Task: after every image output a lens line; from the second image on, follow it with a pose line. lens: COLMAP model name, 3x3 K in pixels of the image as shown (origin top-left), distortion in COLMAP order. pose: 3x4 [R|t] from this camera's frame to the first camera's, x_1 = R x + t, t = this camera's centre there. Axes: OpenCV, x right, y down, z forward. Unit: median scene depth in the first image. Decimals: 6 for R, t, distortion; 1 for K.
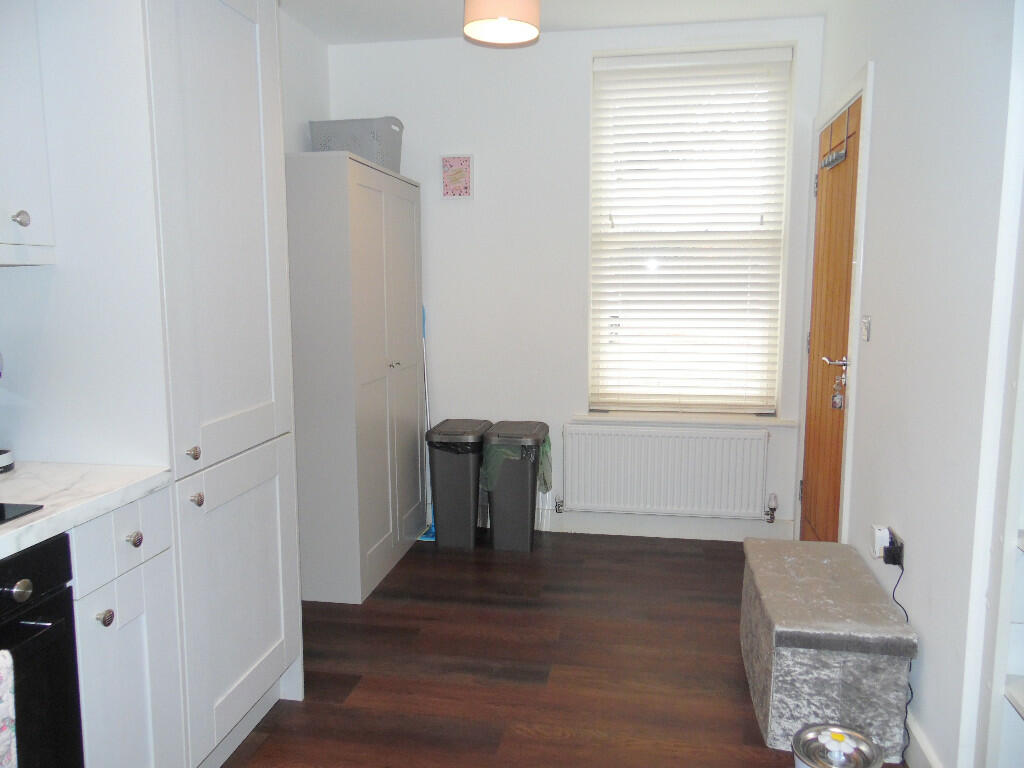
lens RADIAL K [[771.6, 0, 512.8], [0, 771.6, 378.8], [0, 0, 1]] dist [-0.038991, 0.080242]
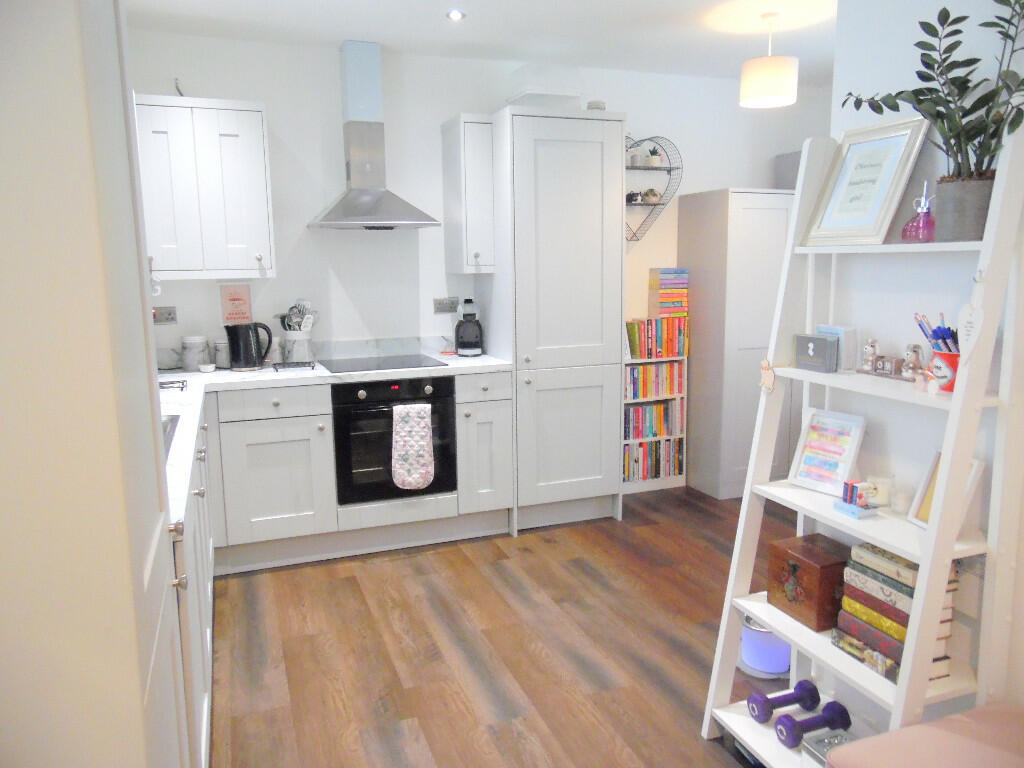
lens RADIAL K [[771.6, 0, 512.8], [0, 771.6, 378.8], [0, 0, 1]] dist [-0.038991, 0.080242]
pose [[0.508195, 0.125311, -0.852077, 0.965882], [-0.098943, 0.991302, 0.086775, -0.022738], [0.855540, 0.040209, 0.516173, -0.105731]]
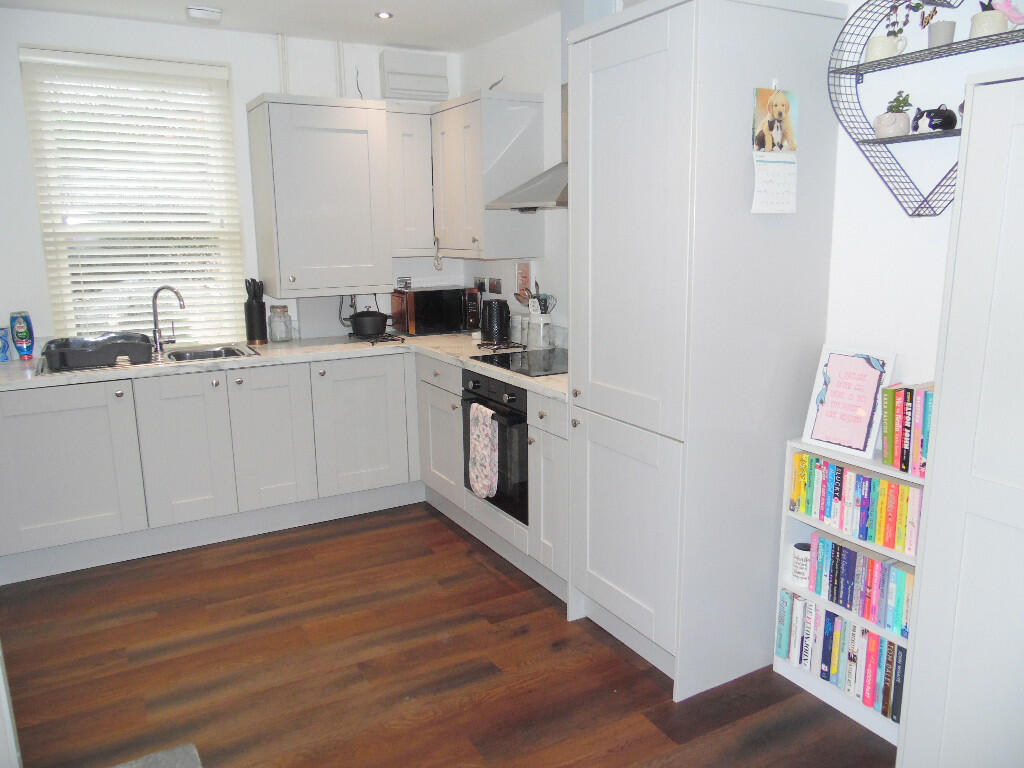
lens RADIAL K [[771.6, 0, 512.8], [0, 771.6, 378.8], [0, 0, 1]] dist [-0.038991, 0.080242]
pose [[-0.770502, 0.134942, -0.622991, 0.435132], [-0.069546, 0.953706, 0.292589, -0.253273], [0.633633, 0.268767, -0.725447, 1.380537]]
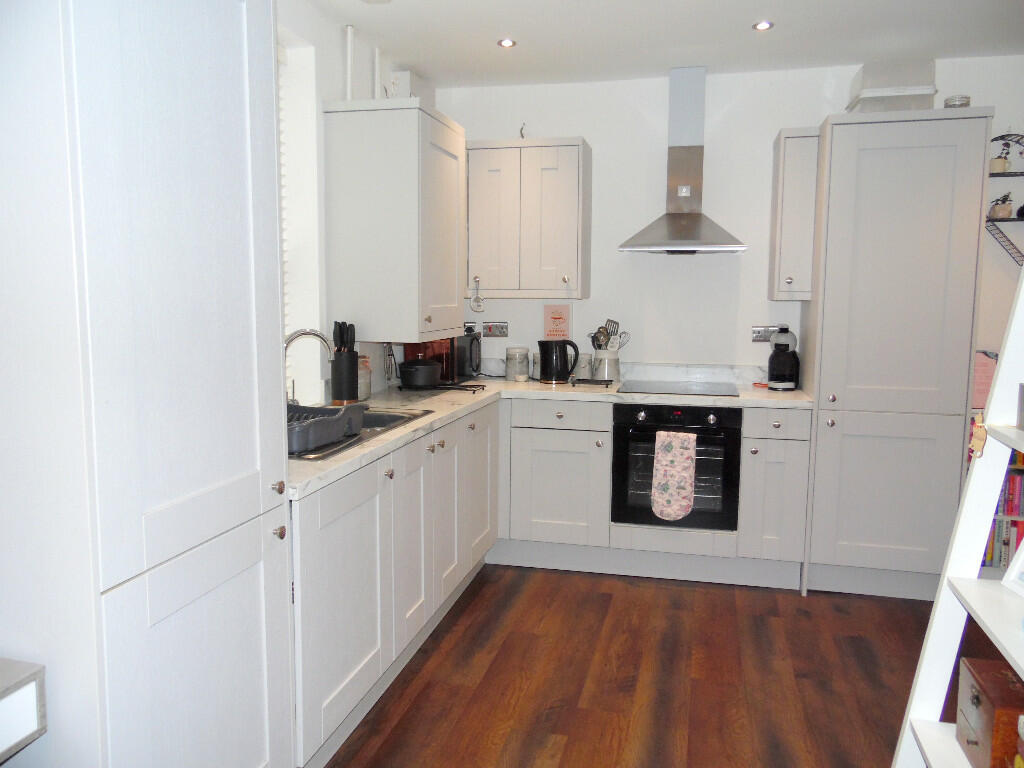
lens RADIAL K [[771.6, 0, 512.8], [0, 771.6, 378.8], [0, 0, 1]] dist [-0.038991, 0.080242]
pose [[-0.070012, 0.112290, -0.991206, 1.038472], [-0.135916, 0.983304, 0.120995, -0.050680], [0.988244, 0.143192, -0.053581, 0.210587]]
